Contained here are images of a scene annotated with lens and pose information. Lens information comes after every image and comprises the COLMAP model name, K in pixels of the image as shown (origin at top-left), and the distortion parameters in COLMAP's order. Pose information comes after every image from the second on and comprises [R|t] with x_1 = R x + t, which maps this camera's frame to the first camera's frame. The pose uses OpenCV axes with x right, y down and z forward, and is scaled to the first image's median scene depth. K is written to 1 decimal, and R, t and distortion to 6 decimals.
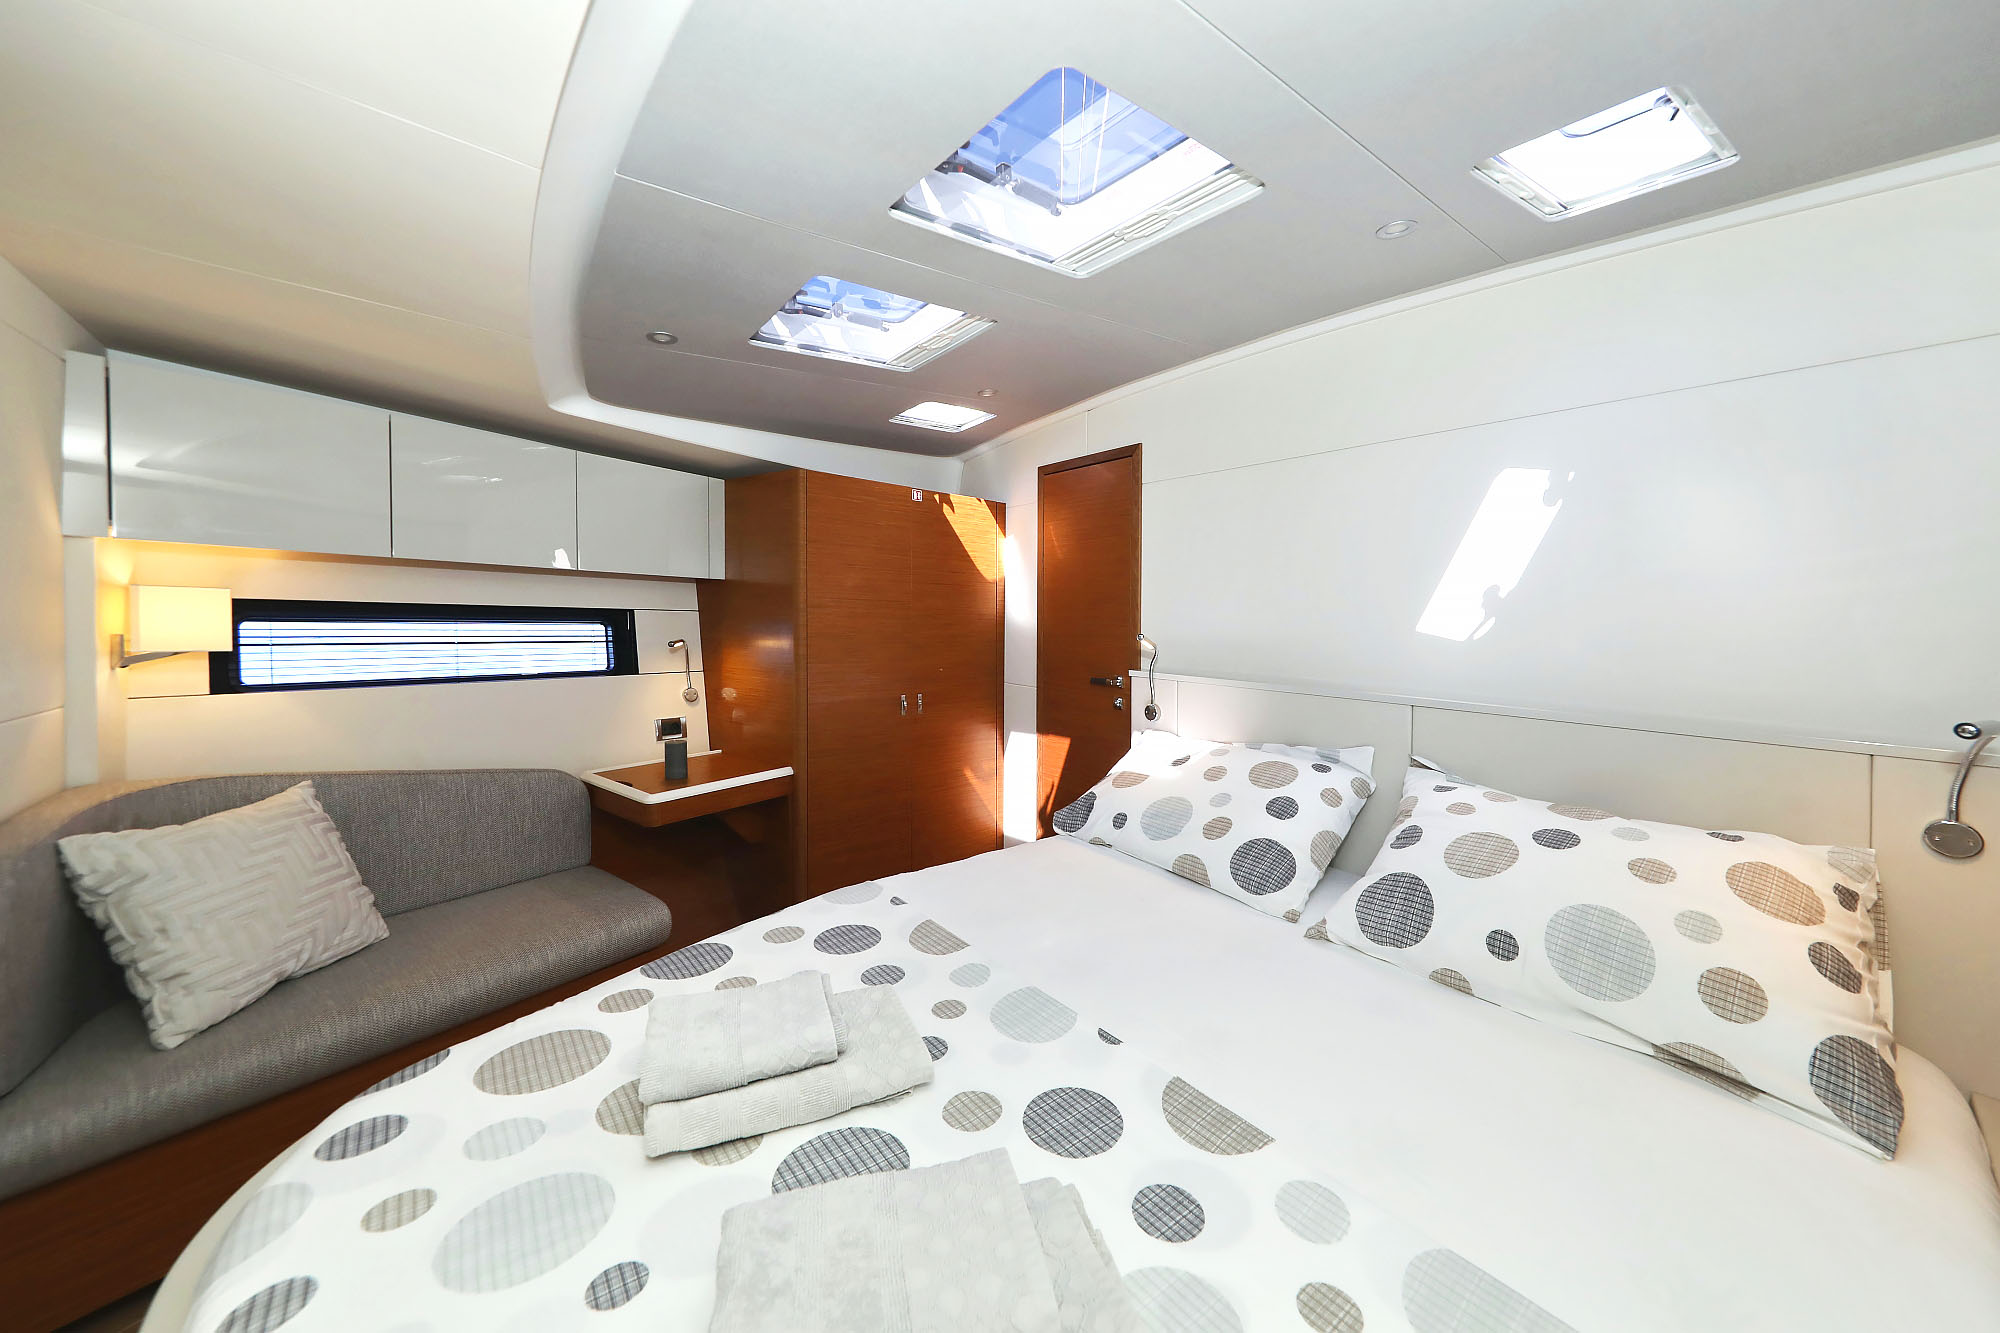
lens RADIAL K [[666.2, 0, 991.5], [0, 666.2, 675.6], [0, 0, 1]] dist [-0.000502, -0.000006]
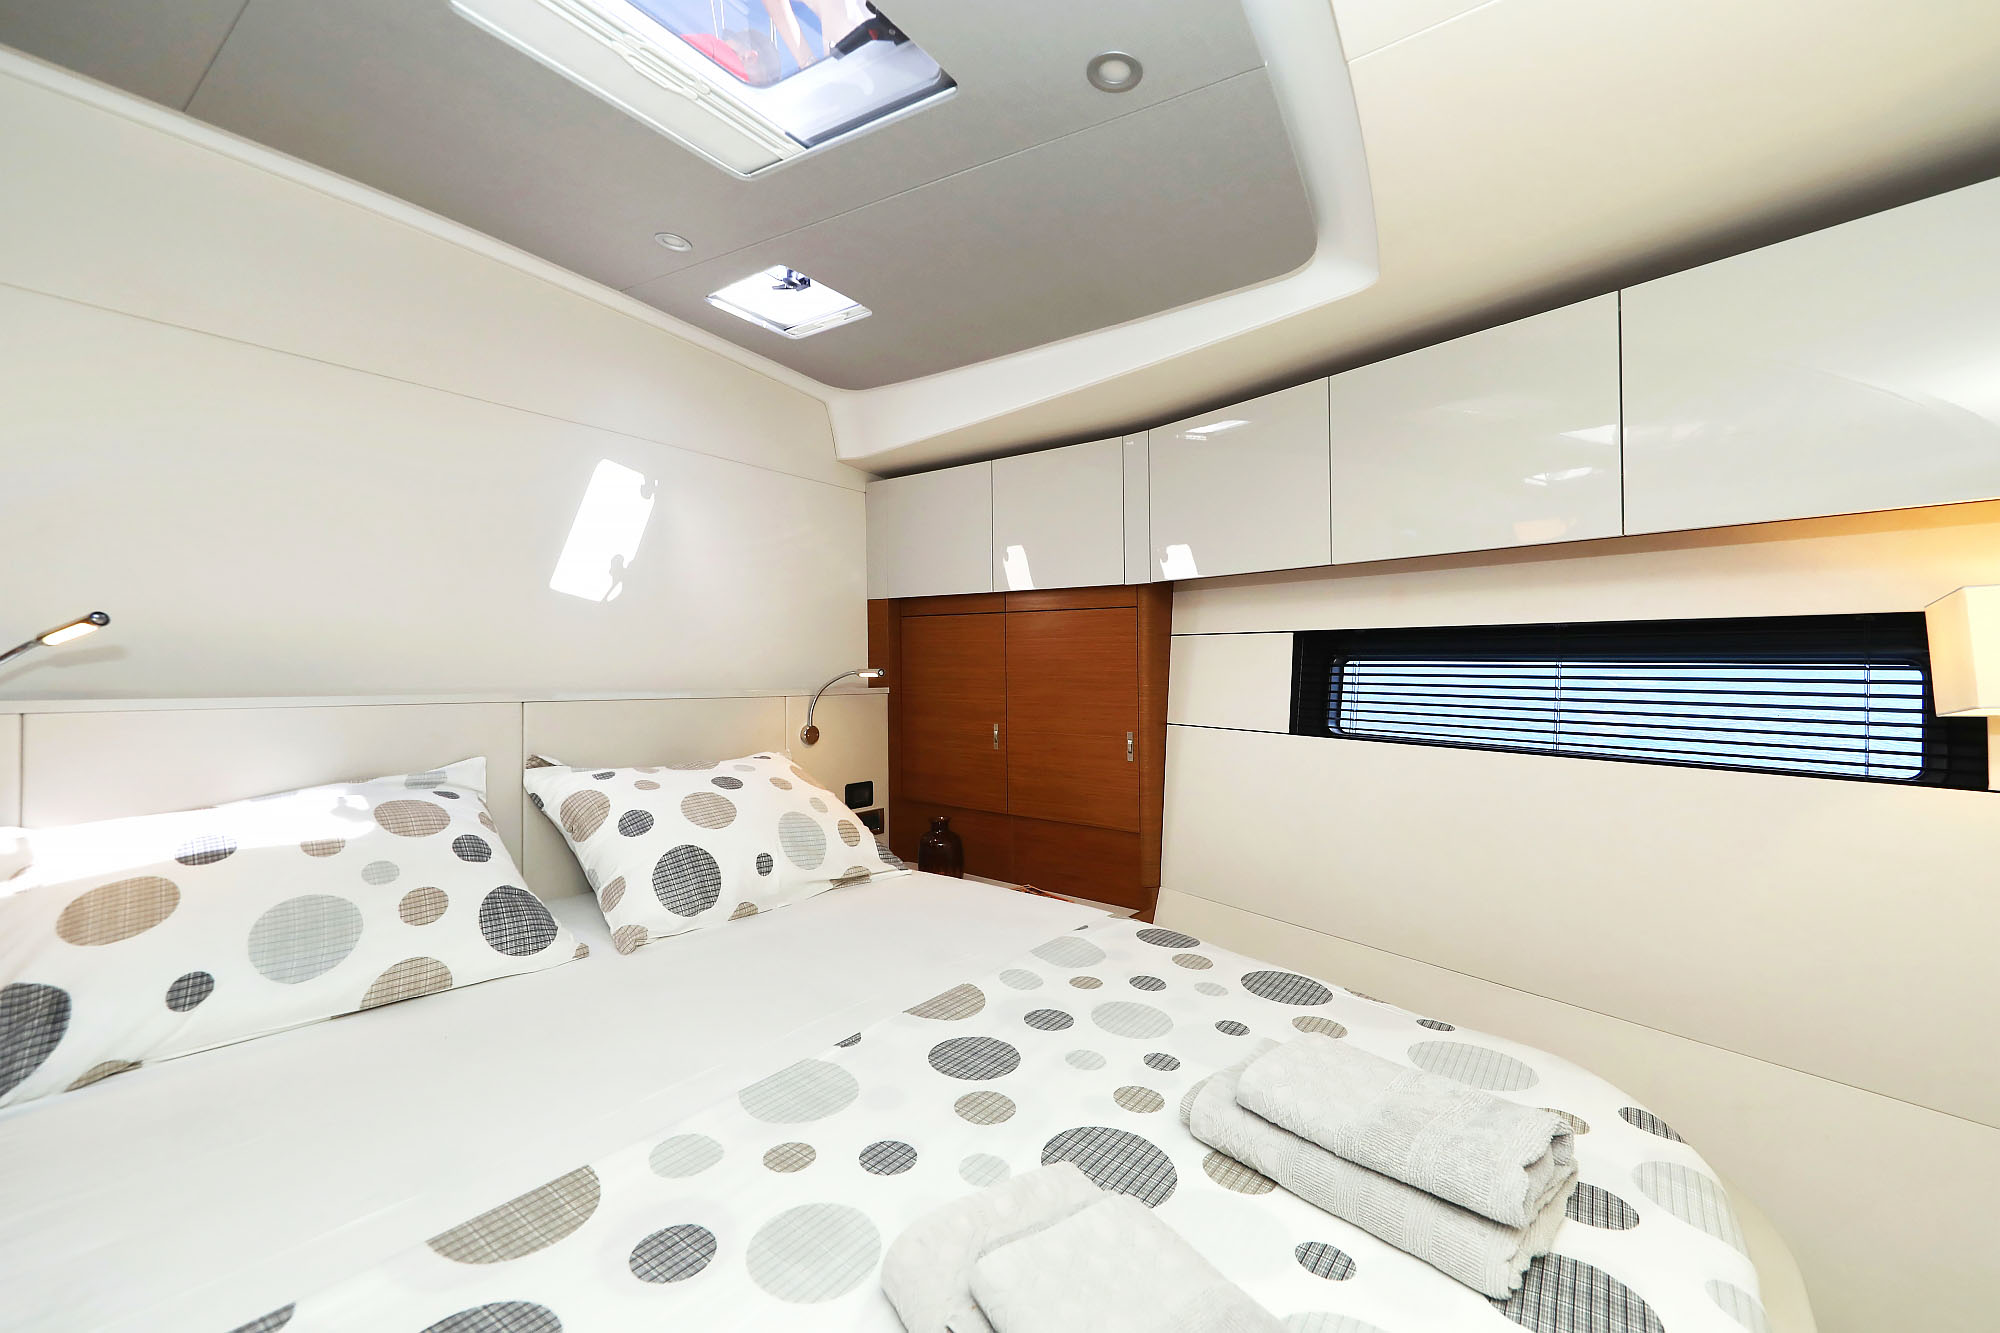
lens RADIAL K [[801.1, 0, 1000.0], [0, 801.1, 666.5], [0, 0, 1]] dist [-0.001125, 0.000010]
pose [[-0.235323, -0.024632, 0.971605, -0.593806], [0.064995, 0.997042, 0.041018, -0.002609], [-0.969742, 0.072802, -0.233026, 0.647970]]
